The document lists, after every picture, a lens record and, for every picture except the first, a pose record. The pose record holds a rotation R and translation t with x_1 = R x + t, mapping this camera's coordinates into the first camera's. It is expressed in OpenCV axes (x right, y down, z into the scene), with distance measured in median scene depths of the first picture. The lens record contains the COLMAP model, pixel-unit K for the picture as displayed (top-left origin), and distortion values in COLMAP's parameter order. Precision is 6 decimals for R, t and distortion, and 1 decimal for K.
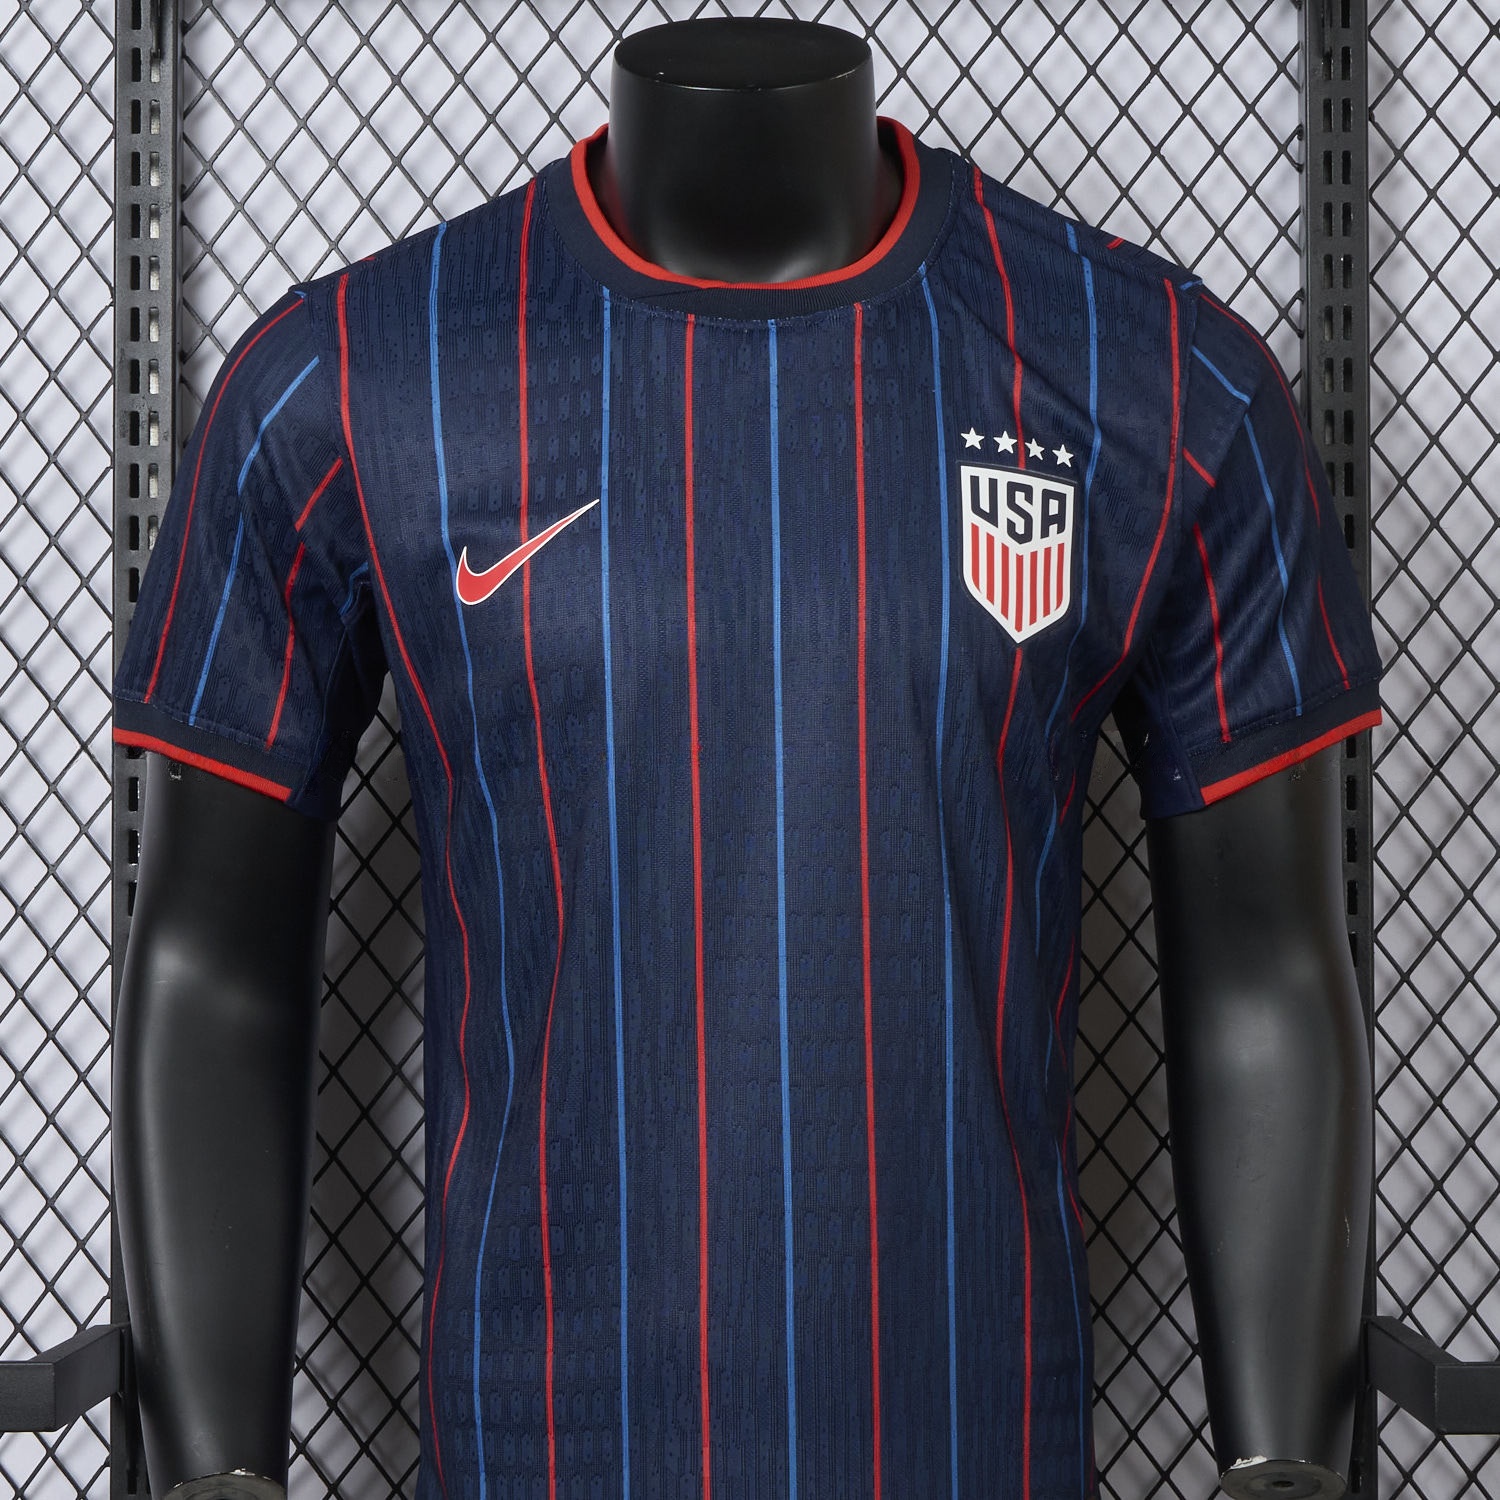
lens RADIAL K [[3496.3, 0, 754.4], [0, 3496.3, 745.7], [0, 0, 1]] dist [-0.008624, 0.000000]
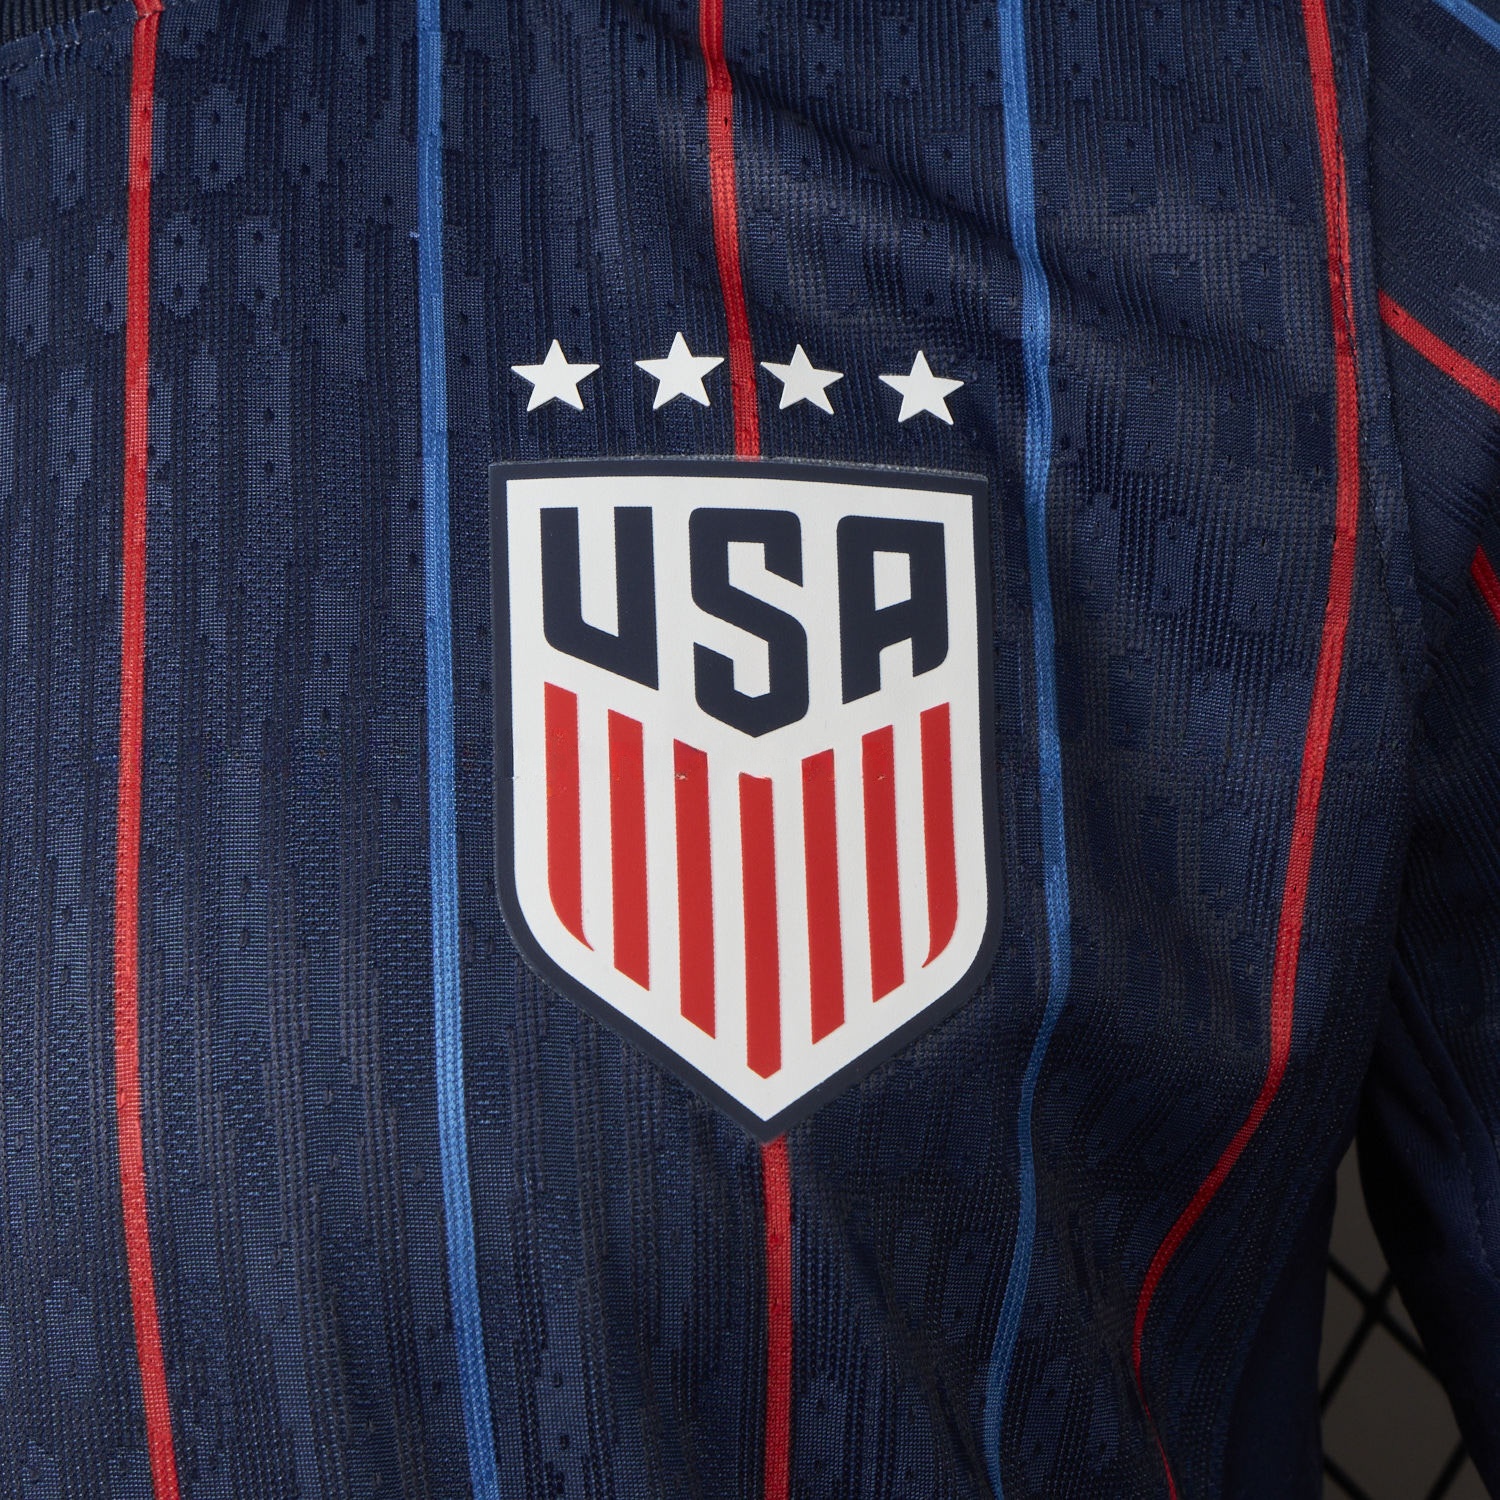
lens RADIAL K [[3496.3, 0, 751.4], [0, 3496.3, 747.4], [0, 0, 1]] dist [-0.008624, 0.000000]
pose [[0.966357, -0.145384, -0.212174, 0.130633], [0.132786, 0.988486, -0.072544, -0.037352], [0.220278, 0.041929, 0.974536, 0.736564]]
